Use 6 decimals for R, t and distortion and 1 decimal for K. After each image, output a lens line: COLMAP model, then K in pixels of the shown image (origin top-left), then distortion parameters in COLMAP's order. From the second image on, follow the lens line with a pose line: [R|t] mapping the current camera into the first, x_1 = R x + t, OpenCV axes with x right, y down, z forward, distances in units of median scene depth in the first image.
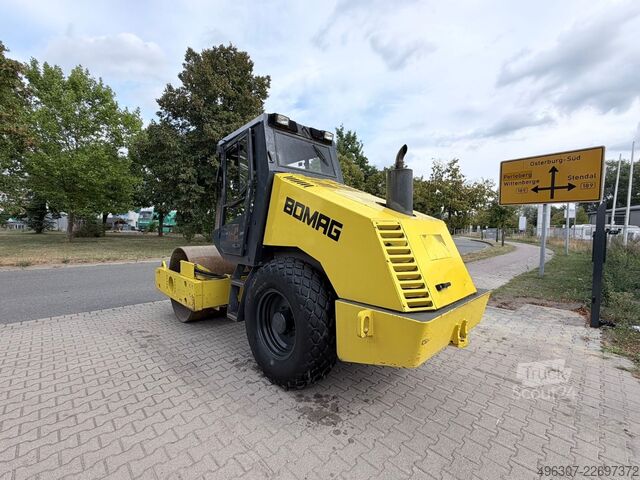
lens RADIAL K [[275.9, 0, 318.2], [0, 275.9, 239.9], [0, 0, 1]] dist [0.001542, 0.000232]
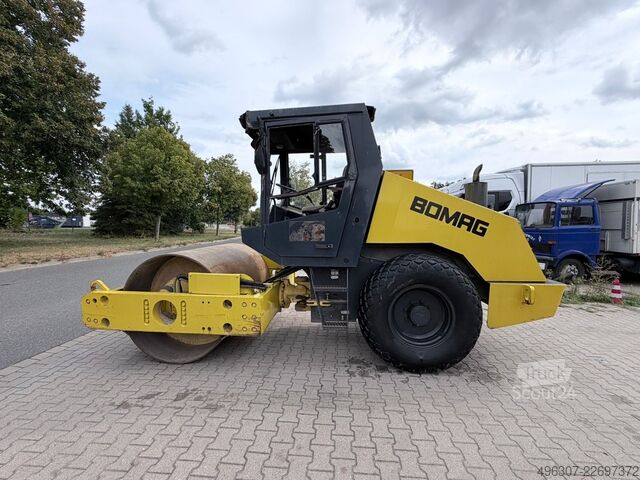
lens RADIAL K [[275.9, 0, 318.2], [0, 275.9, 239.9], [0, 0, 1]] dist [0.001542, 0.000232]
pose [[0.760797, -0.040070, 0.647751, -1.130624], [0.024974, 0.999160, 0.032476, -0.034038], [-0.648509, -0.008531, 0.761159, 0.458707]]
